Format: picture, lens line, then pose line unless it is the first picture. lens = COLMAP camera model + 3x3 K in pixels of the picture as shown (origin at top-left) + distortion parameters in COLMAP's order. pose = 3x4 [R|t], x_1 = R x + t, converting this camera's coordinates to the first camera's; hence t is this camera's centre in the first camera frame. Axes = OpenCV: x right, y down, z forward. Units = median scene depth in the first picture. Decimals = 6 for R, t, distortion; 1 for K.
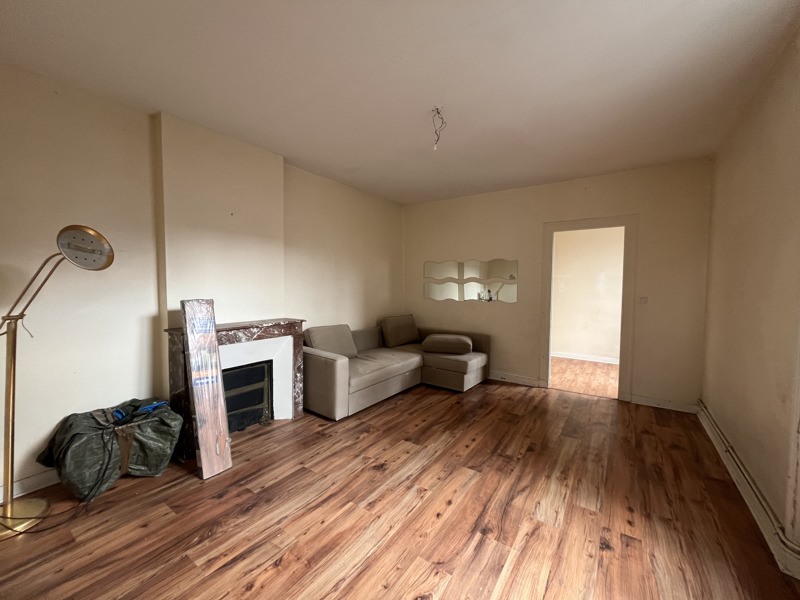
lens RADIAL K [[321.9, 0, 399.3], [0, 321.9, 300.2], [0, 0, 1]] dist [0.000420, 0.000100]
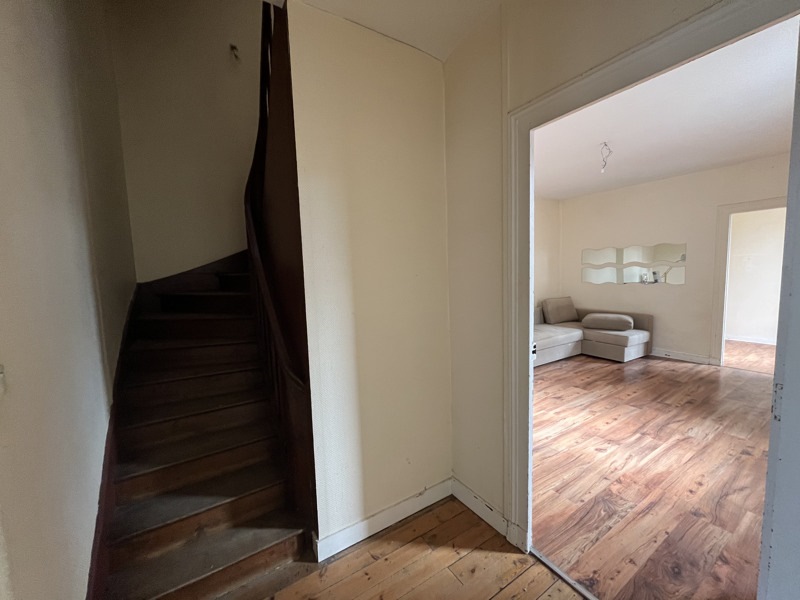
lens RADIAL K [[321.9, 0, 400.6], [0, 321.9, 301.6], [0, 0, 1]] dist [0.000420, 0.000100]
pose [[0.921311, -0.002524, -0.388817, -0.119359], [0.020810, 0.998866, 0.042826, -0.001015], [0.388268, -0.047547, 0.920319, -0.487865]]
